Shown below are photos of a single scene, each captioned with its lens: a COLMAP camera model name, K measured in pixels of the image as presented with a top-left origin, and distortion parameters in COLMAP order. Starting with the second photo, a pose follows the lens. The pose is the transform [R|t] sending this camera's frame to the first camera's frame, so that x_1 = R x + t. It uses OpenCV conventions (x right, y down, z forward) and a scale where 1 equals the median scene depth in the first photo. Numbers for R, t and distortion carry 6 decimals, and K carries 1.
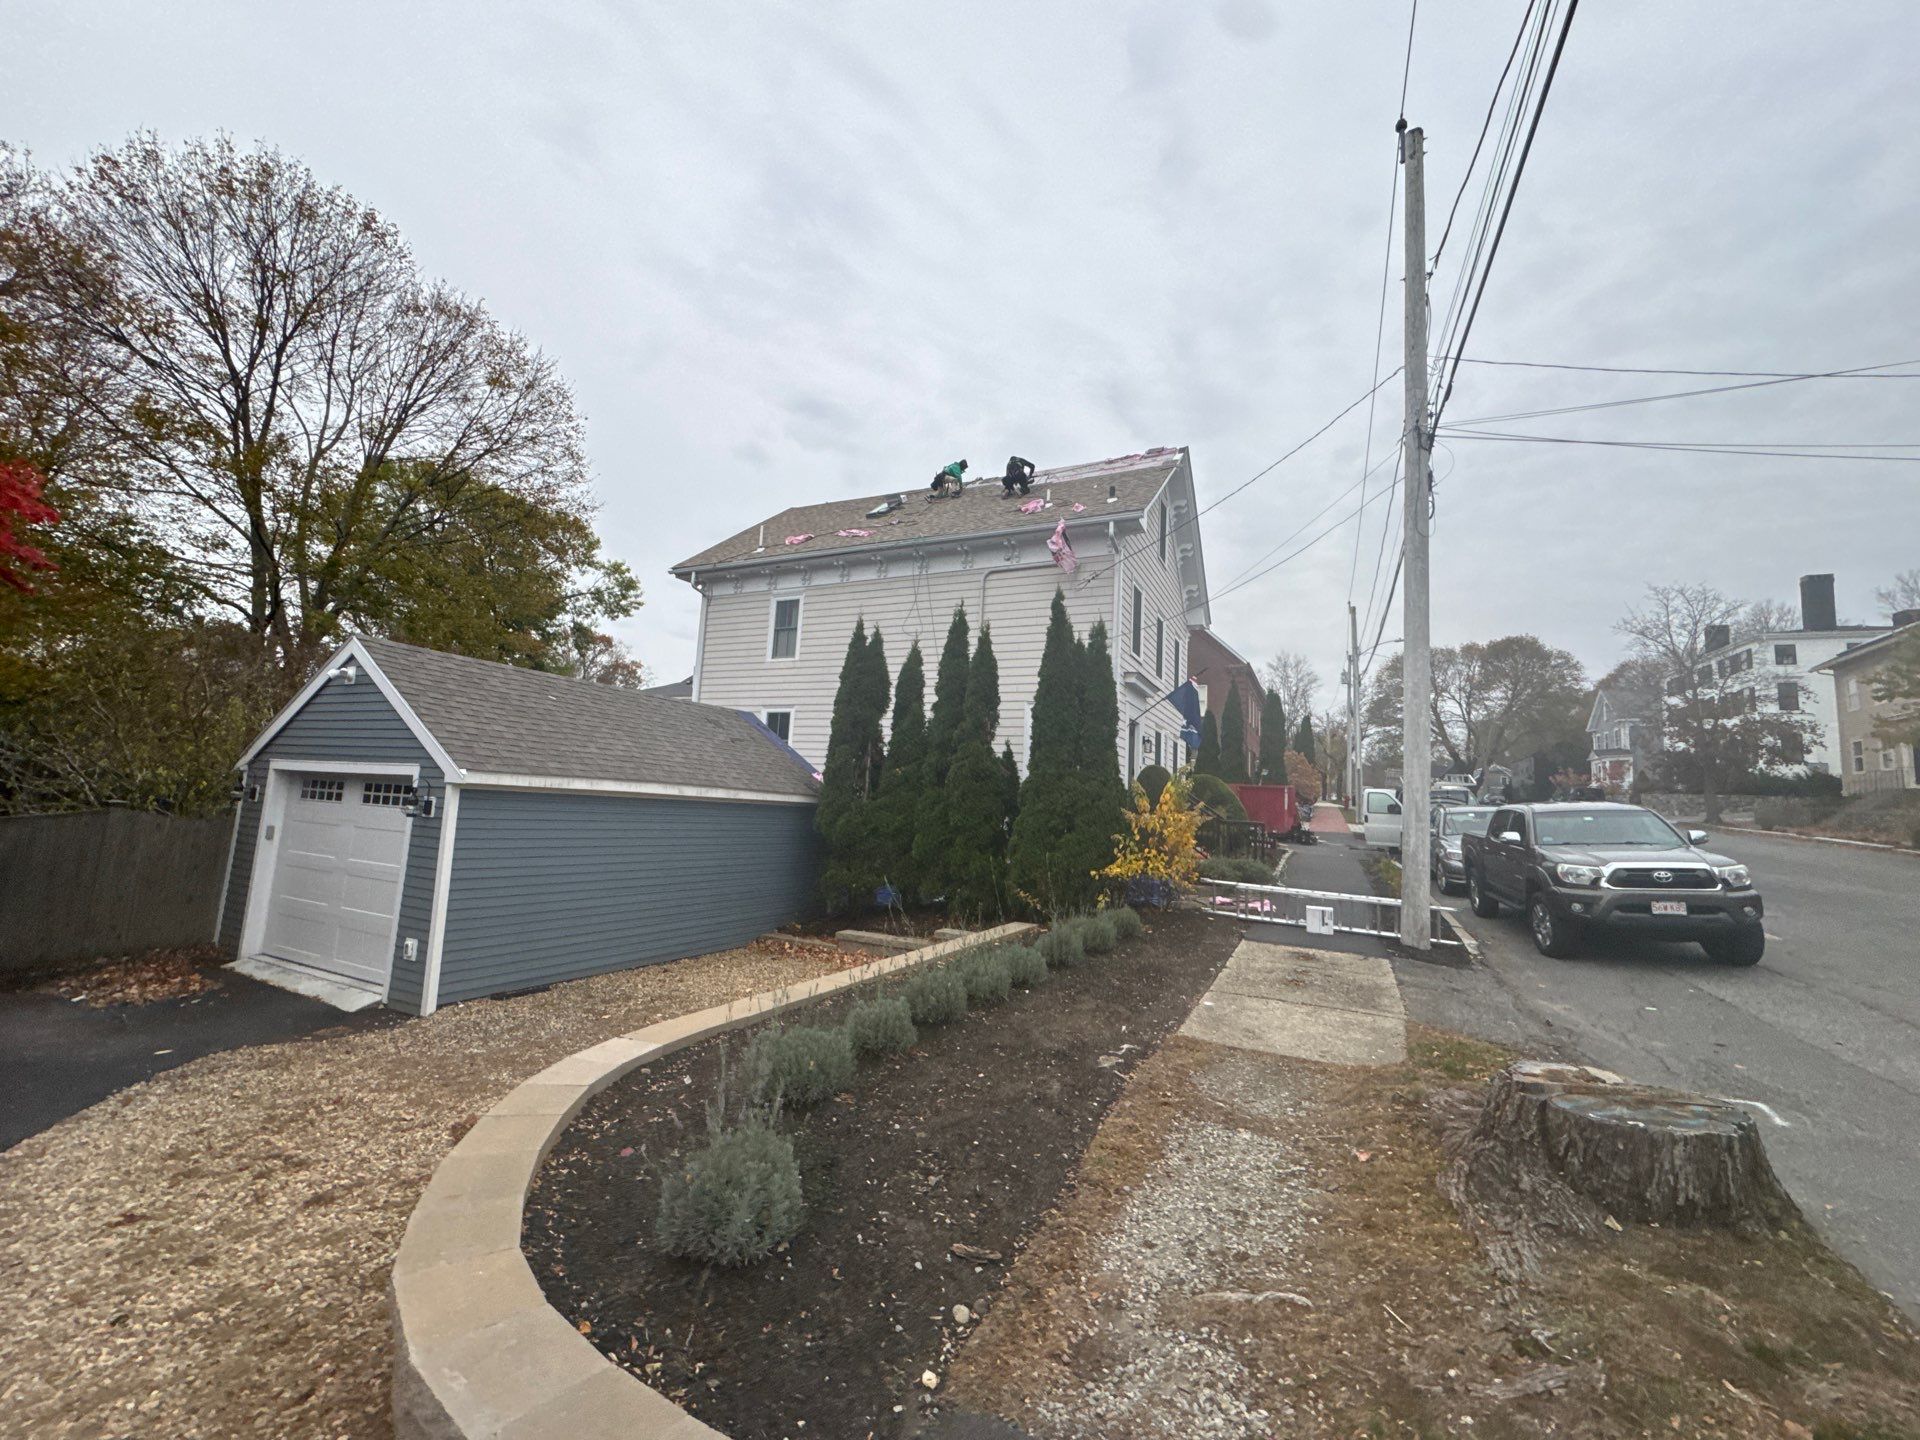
lens RADIAL K [[767.0, 0, 958.1], [0, 767.0, 717.0], [0, 0, 1]] dist [-0.002814, -0.000025]
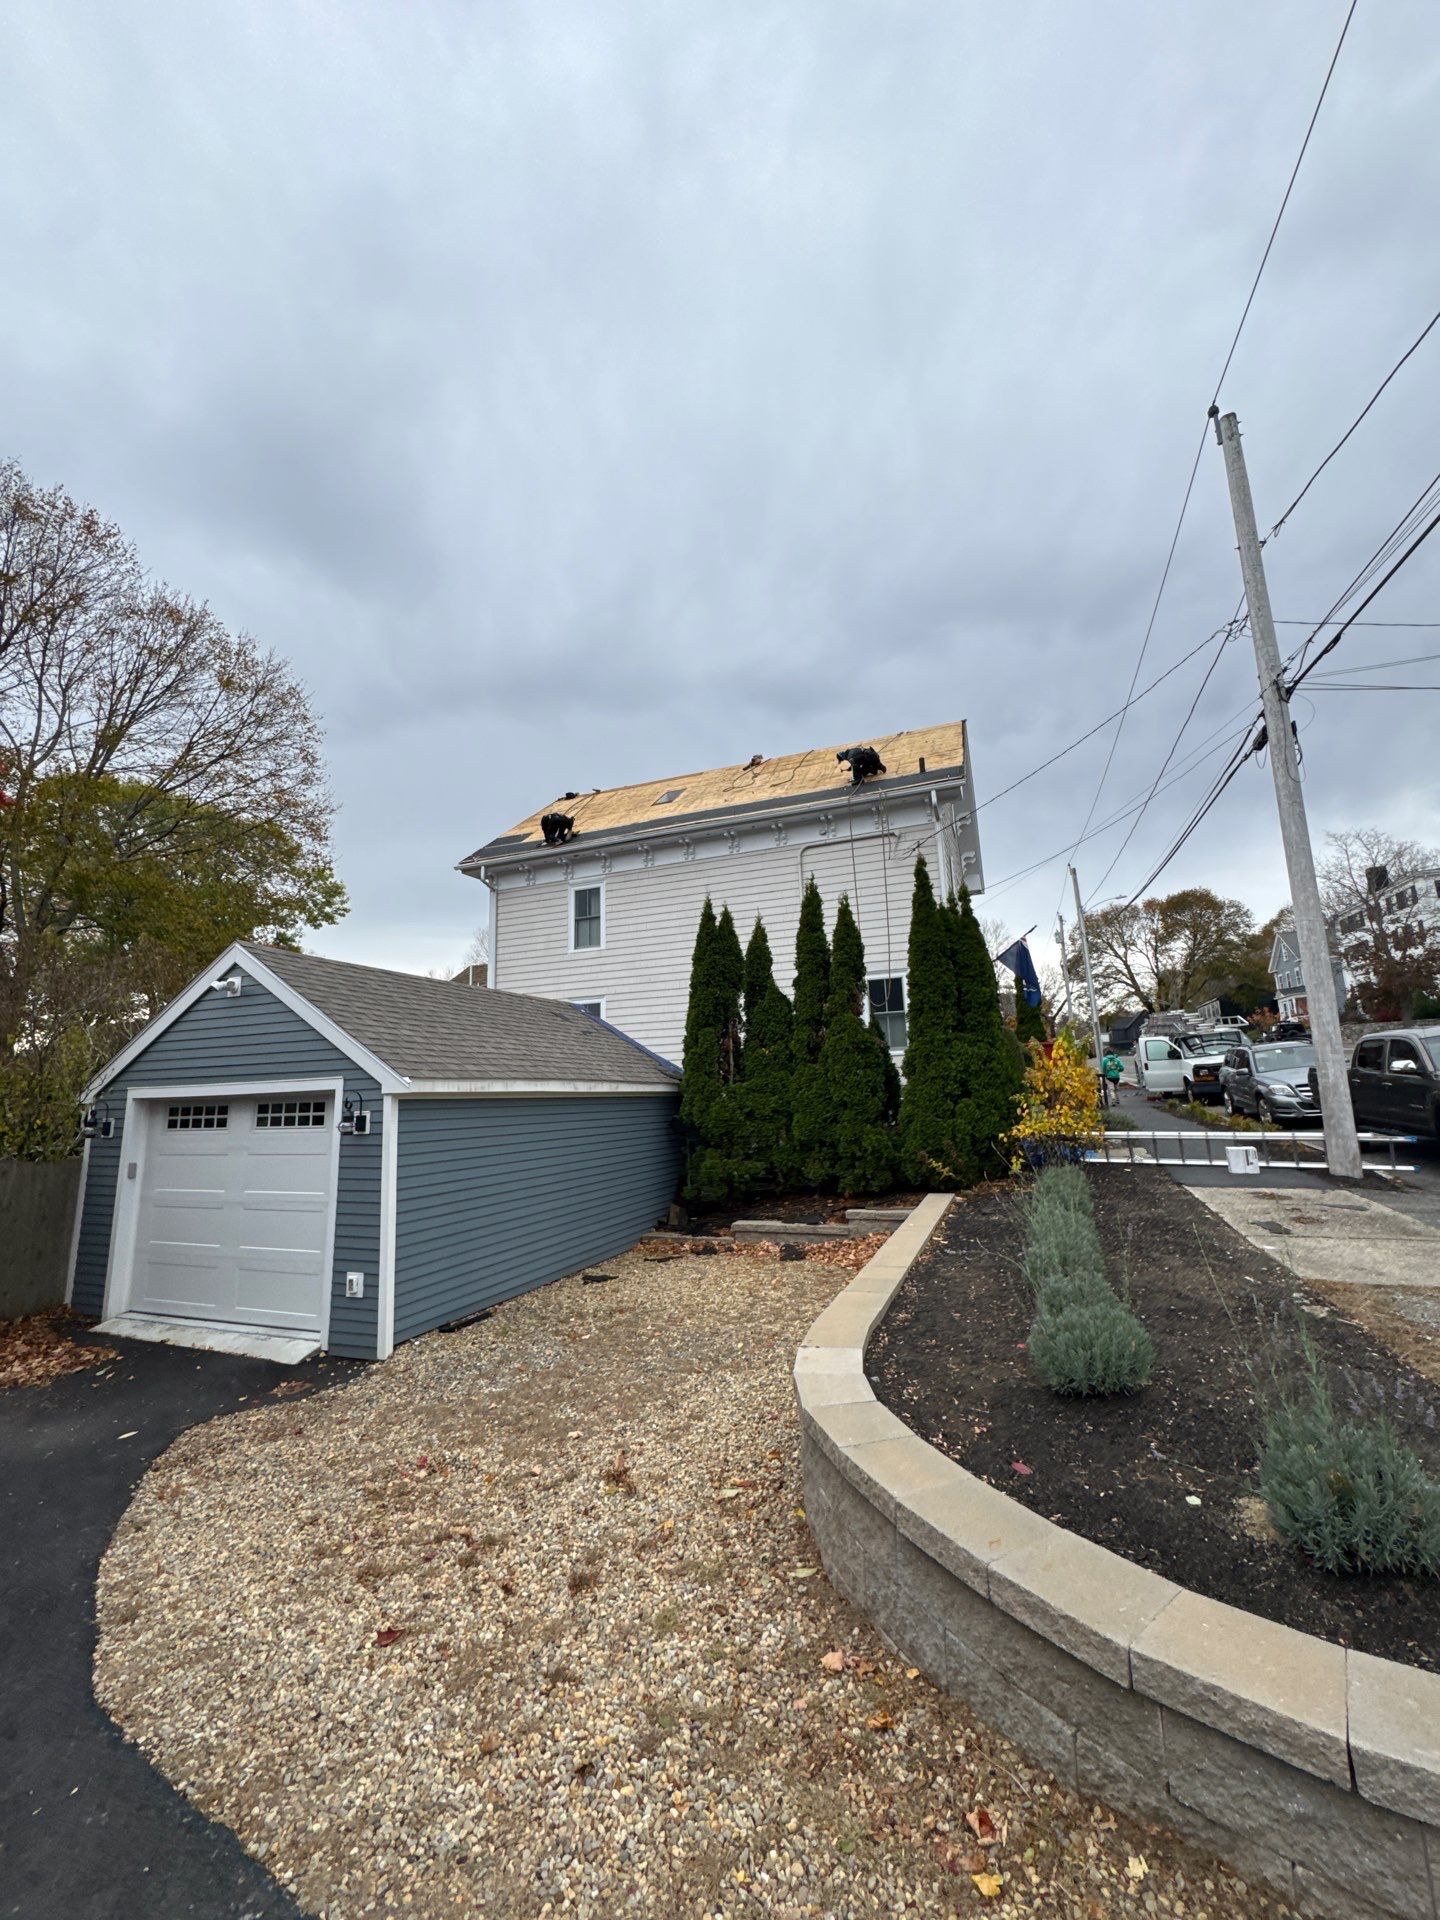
lens RADIAL K [[767.0, 0, 719.8], [0, 767.0, 955.3], [0, 0, 1]] dist [-0.002814, -0.000025]
pose [[0.993173, -0.068102, 0.094707, -0.182550], [0.073944, 0.995480, -0.059601, 0.003119], [-0.090220, 0.066197, 0.993719, 0.026591]]
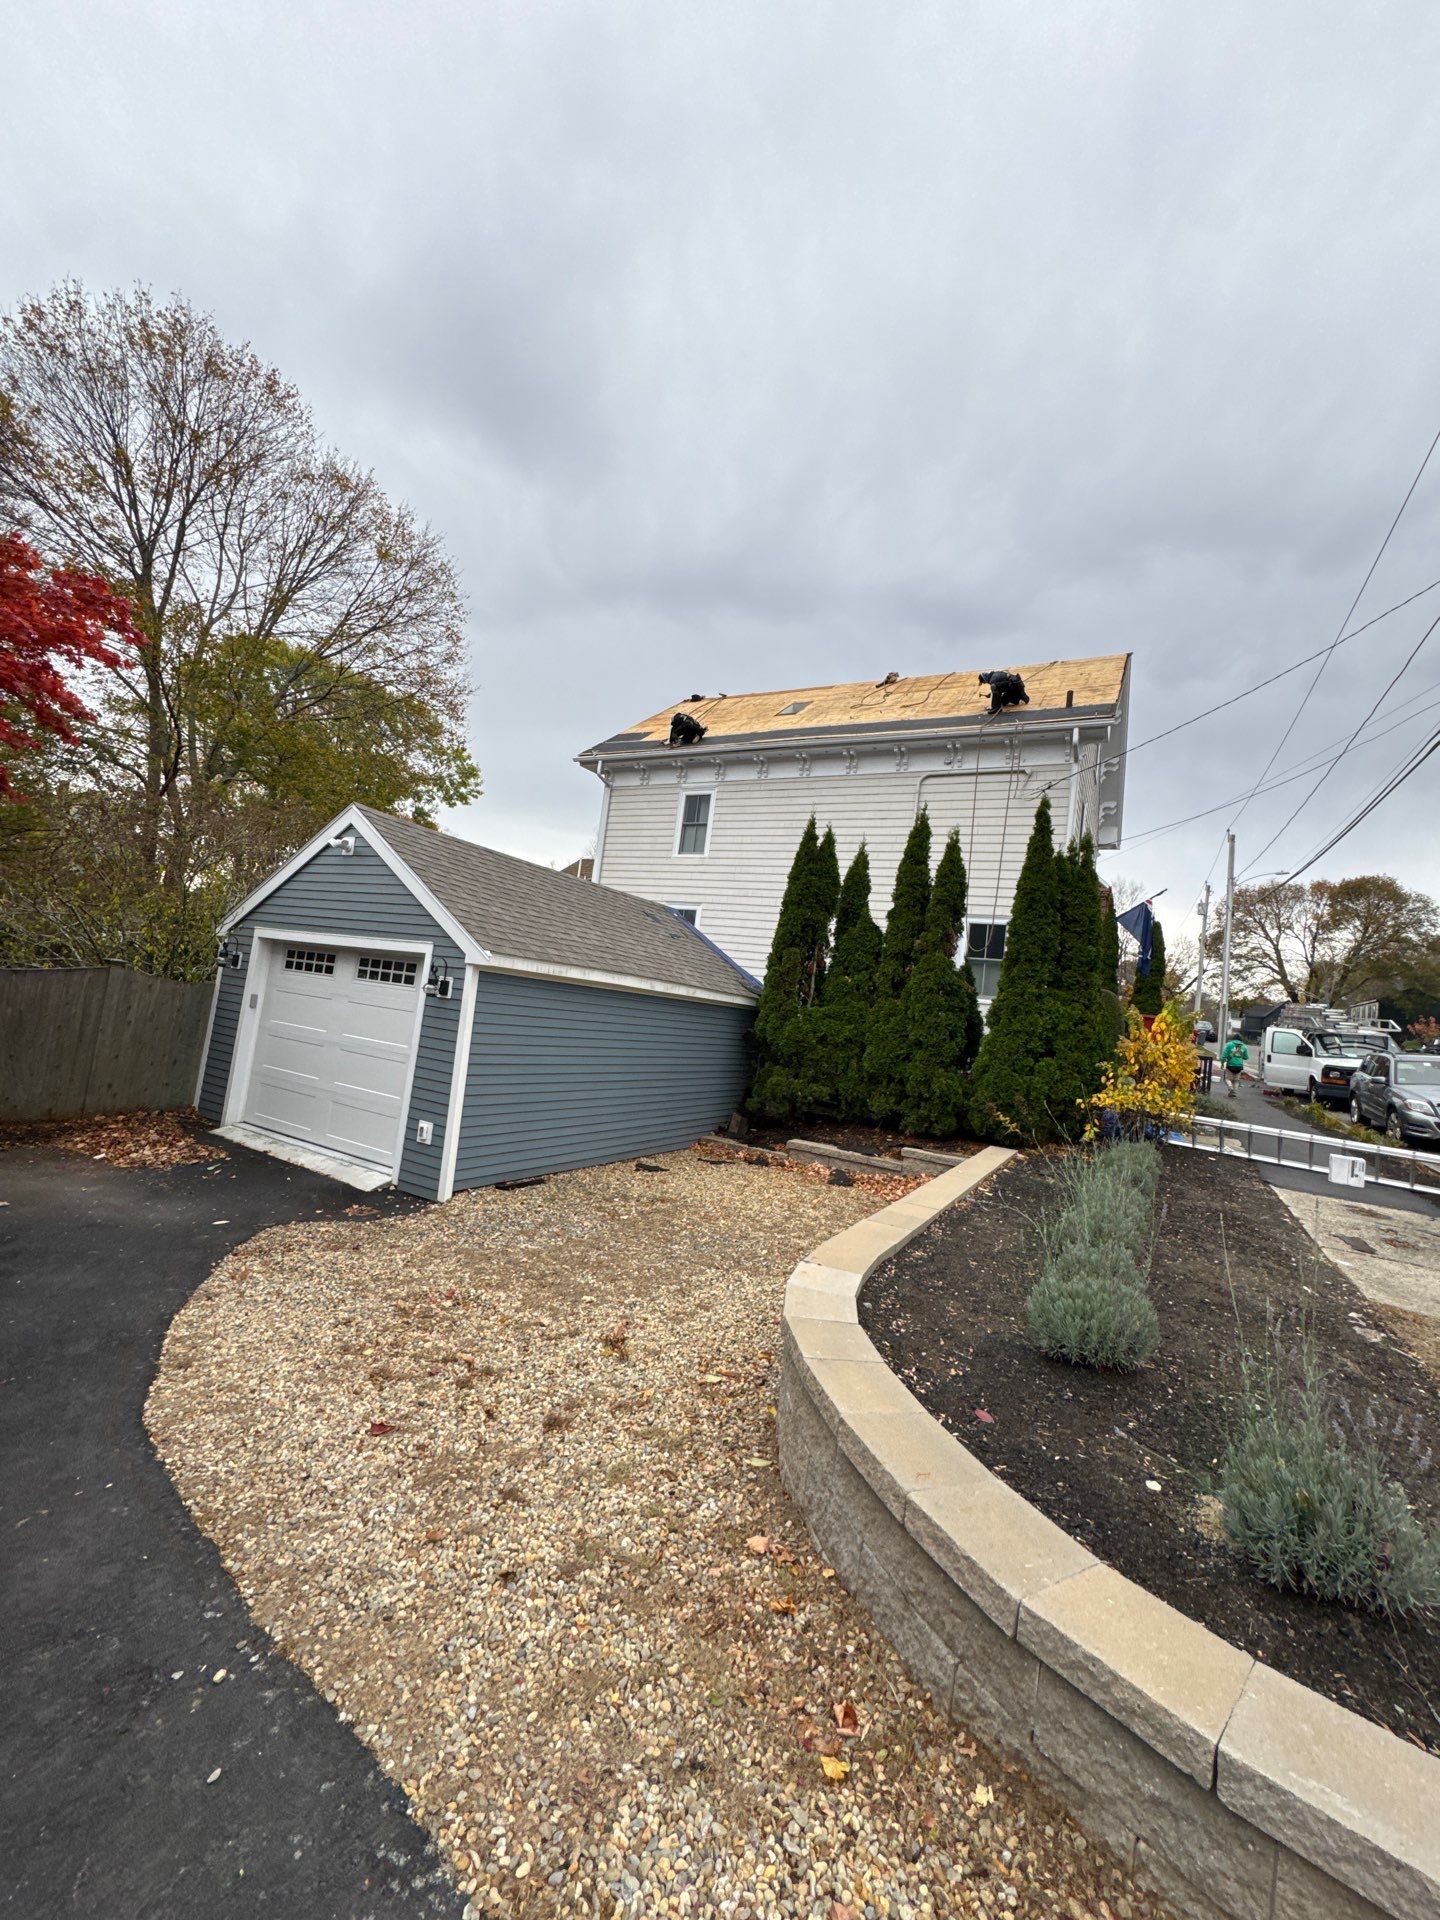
lens RADIAL K [[767.0, 0, 719.3], [0, 767.0, 955.9], [0, 0, 1]] dist [-0.002814, -0.000025]
pose [[0.996741, 0.063782, -0.049381, -0.160758], [-0.061586, 0.997096, 0.044792, 0.007244], [0.052094, -0.041605, 0.997775, 0.031208]]
